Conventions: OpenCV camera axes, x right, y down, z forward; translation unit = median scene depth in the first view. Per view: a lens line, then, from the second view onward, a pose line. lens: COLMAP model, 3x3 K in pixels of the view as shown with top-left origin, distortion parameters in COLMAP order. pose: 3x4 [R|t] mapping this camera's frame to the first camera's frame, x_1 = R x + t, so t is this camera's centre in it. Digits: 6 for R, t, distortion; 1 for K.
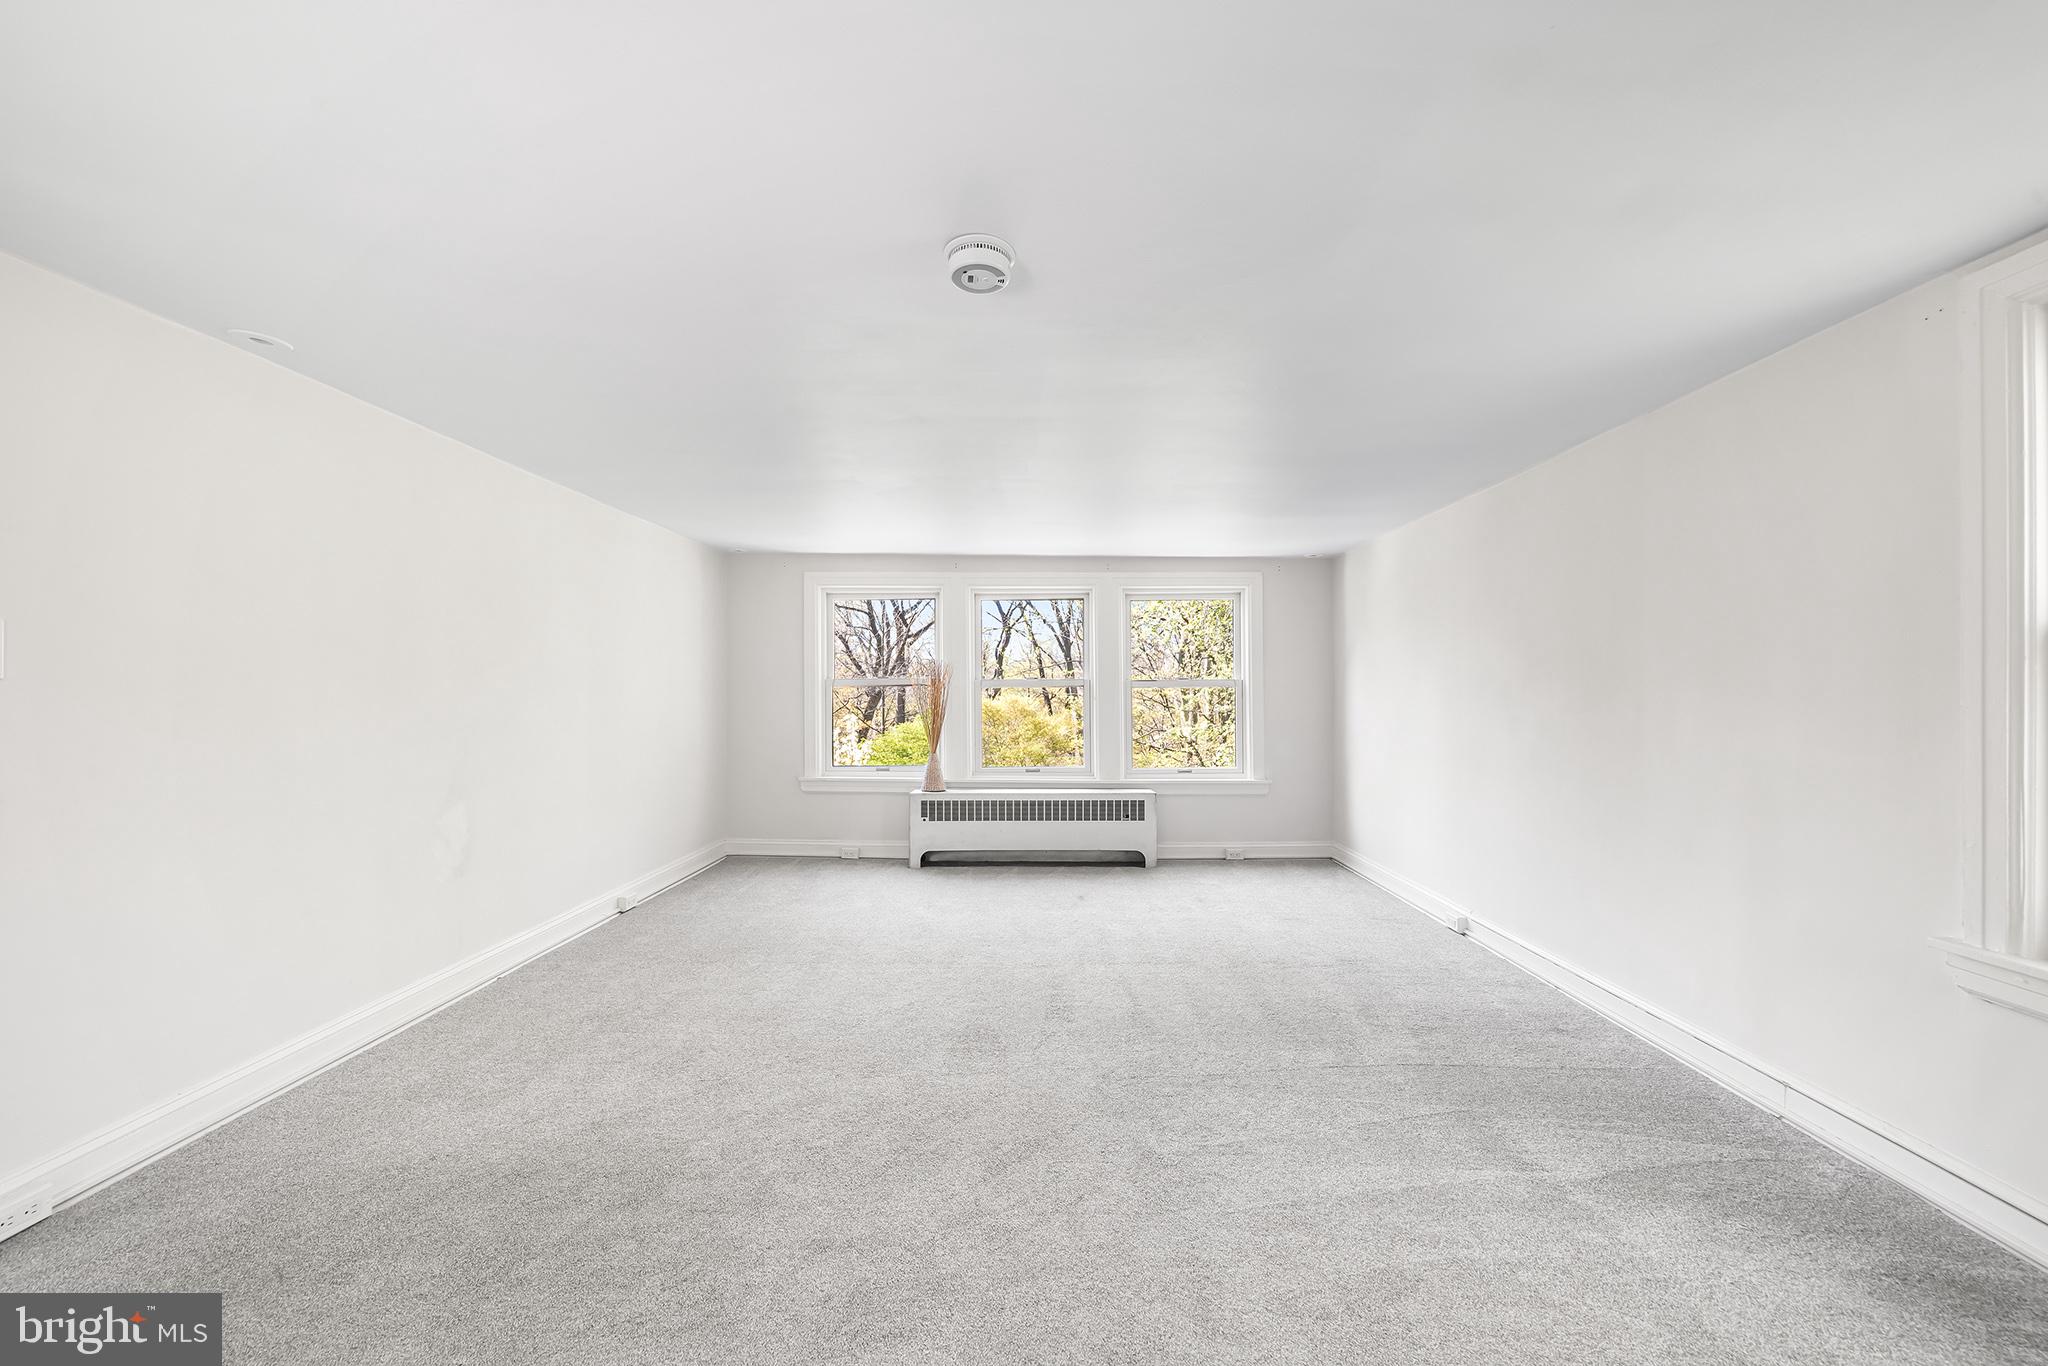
lens RADIAL K [[793.8, 0, 1024.0], [0, 793.8, 683.0], [0, 0, 1]] dist [-0.002999, 0.000043]
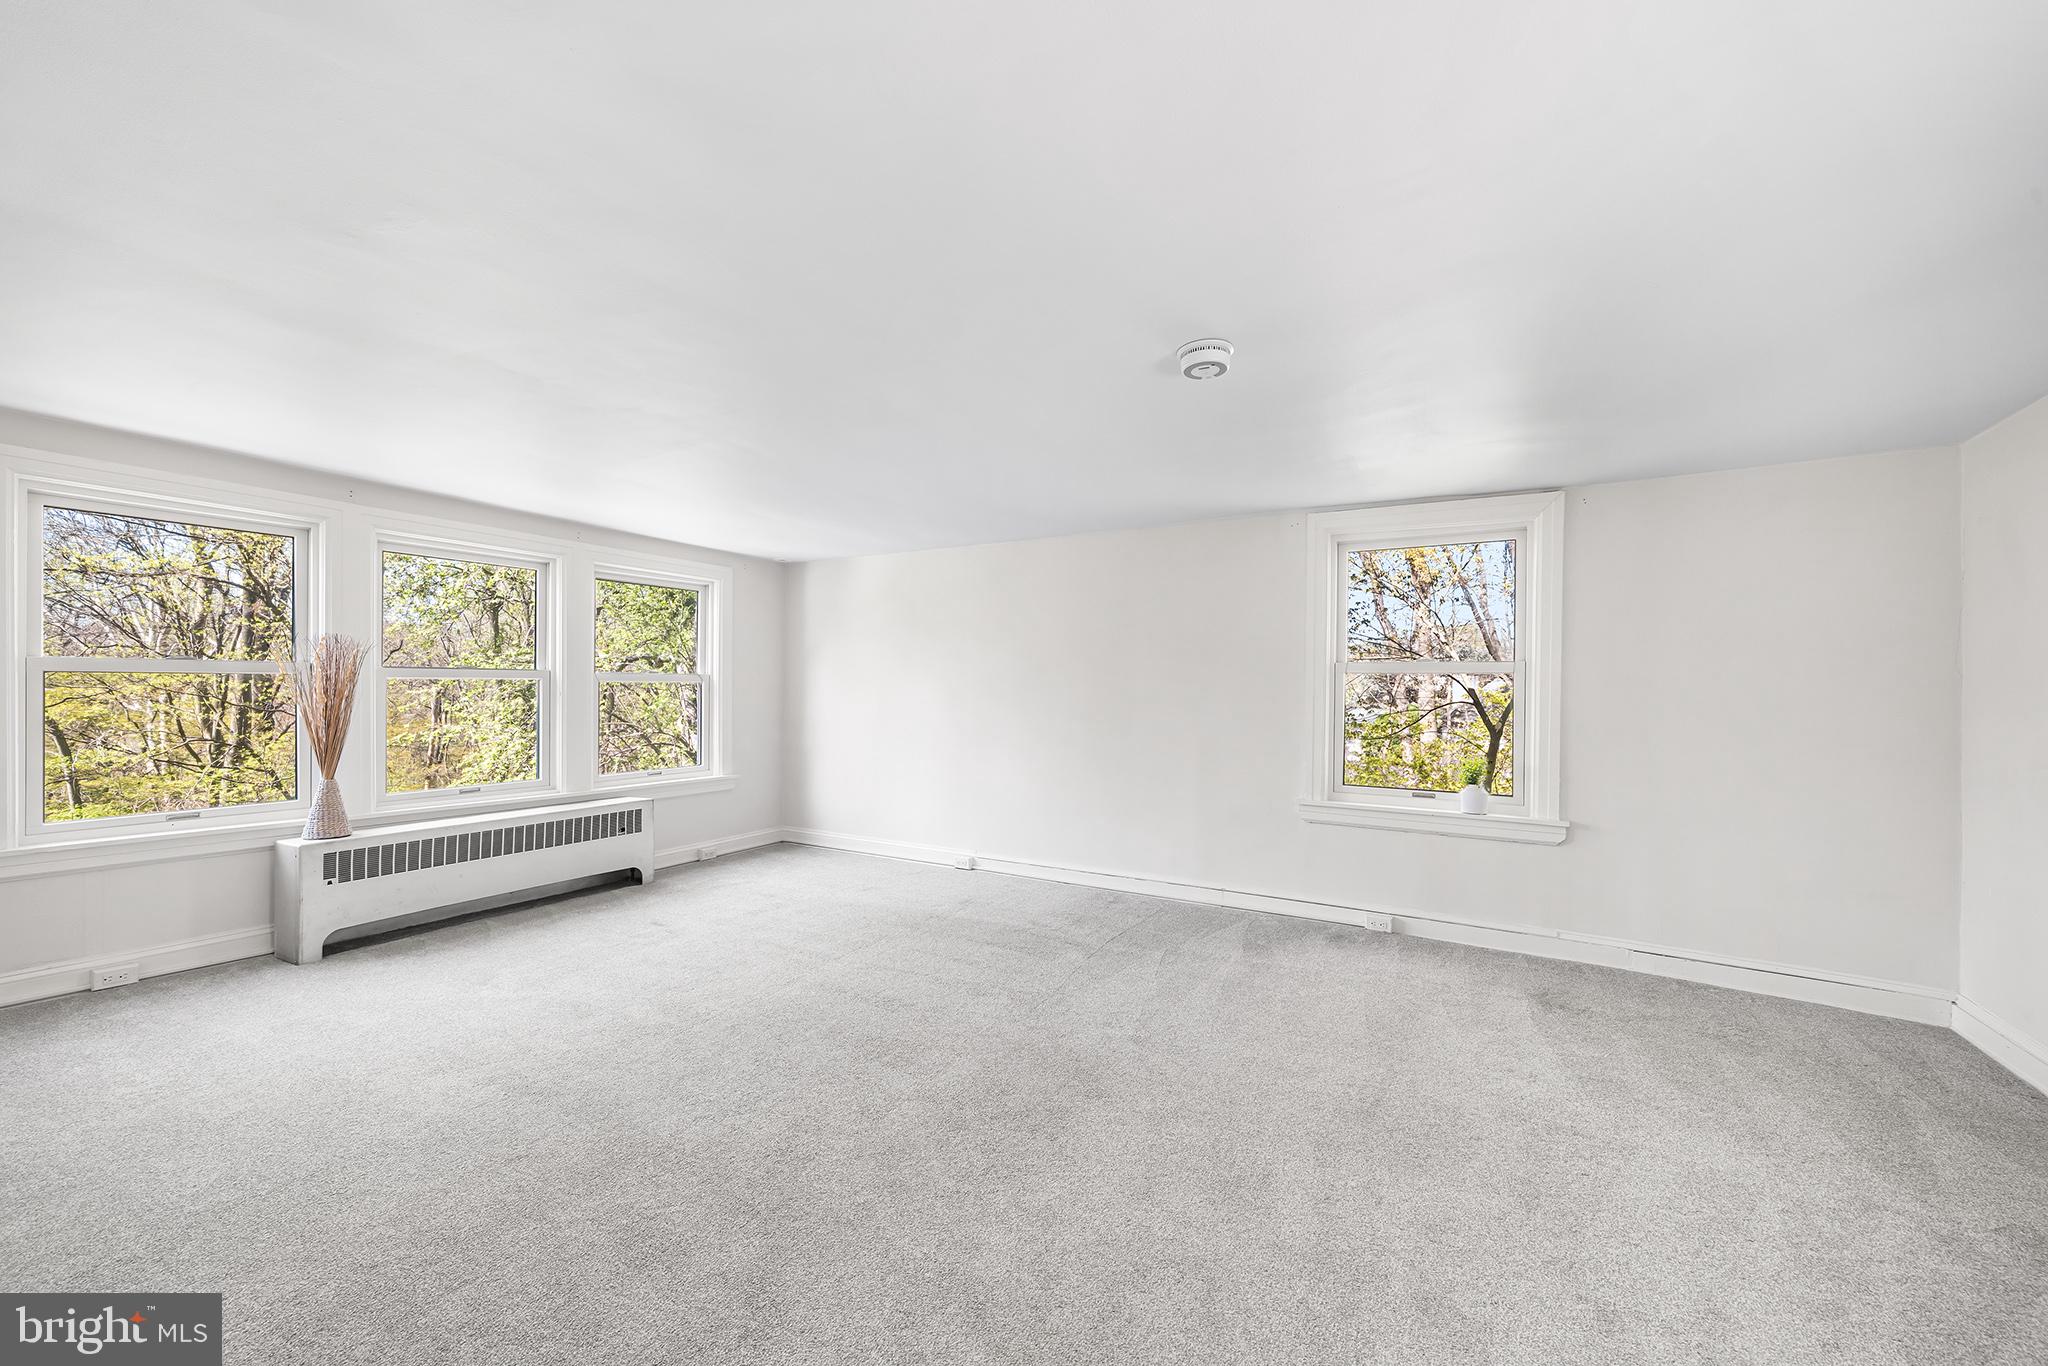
lens RADIAL K [[787.9, 0, 1032.8], [0, 787.9, 687.1], [0, 0, 1]] dist [-0.003095, 0.000200]
pose [[0.481742, 0.007033, 0.876285, -0.409353], [-0.018334, 0.999830, 0.002055, 0.001968], [-0.876121, -0.017056, 0.481789, 0.195693]]
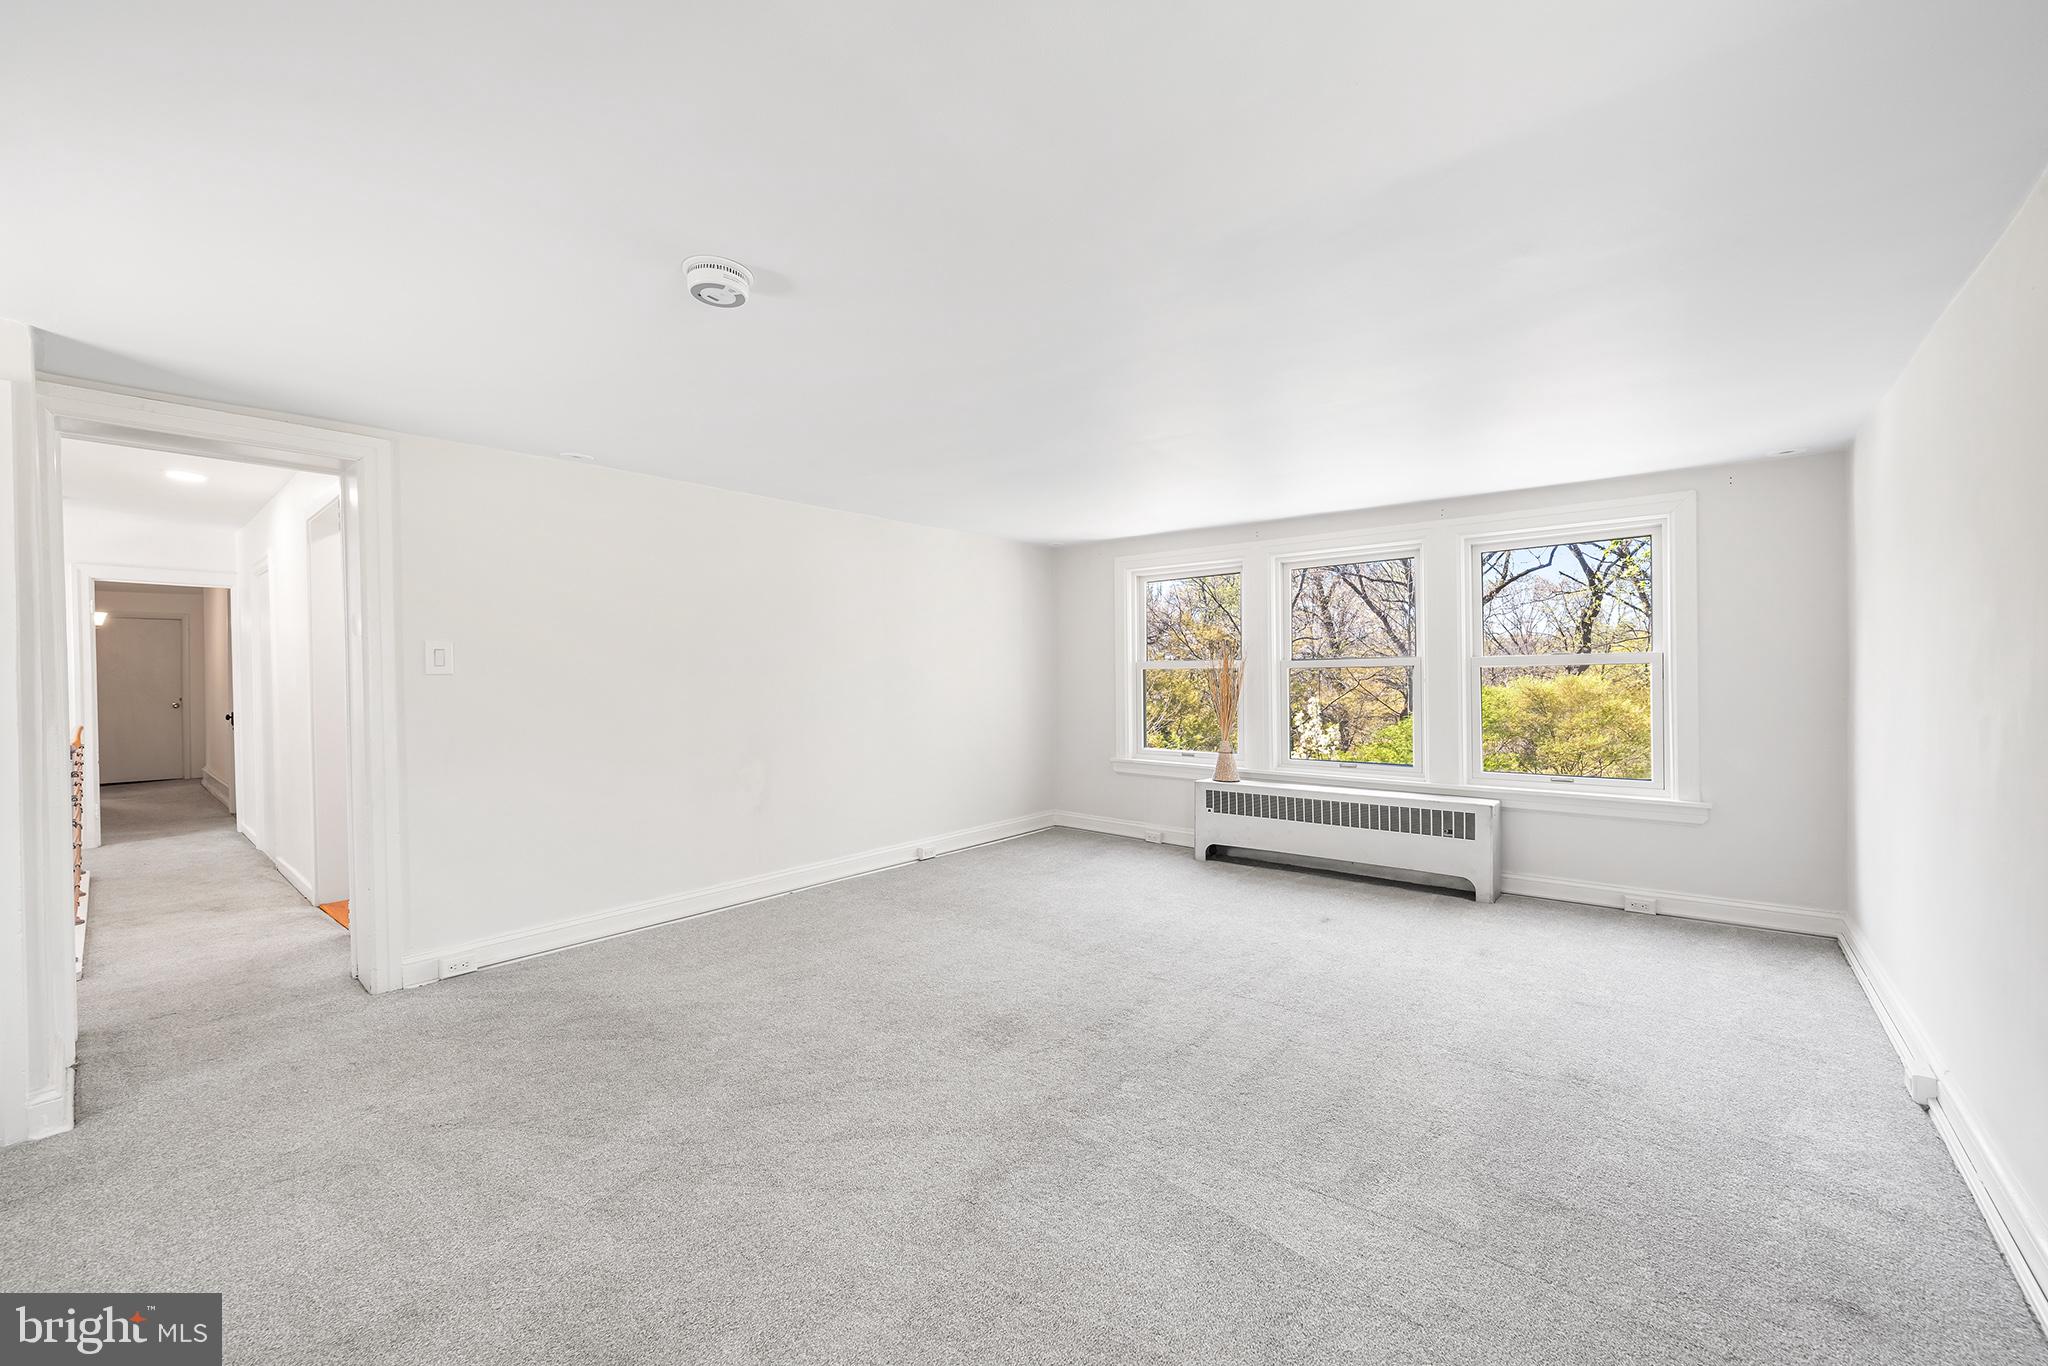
lens RADIAL K [[801.4, 0, 1024.0], [0, 801.4, 683.0], [0, 0, 1]] dist [-0.002651, 0.000129]
pose [[0.778808, -0.000339, -0.627263, 0.297582], [0.015106, 0.999720, 0.018215, 0.001047], [0.627081, -0.023661, 0.778595, 0.127470]]
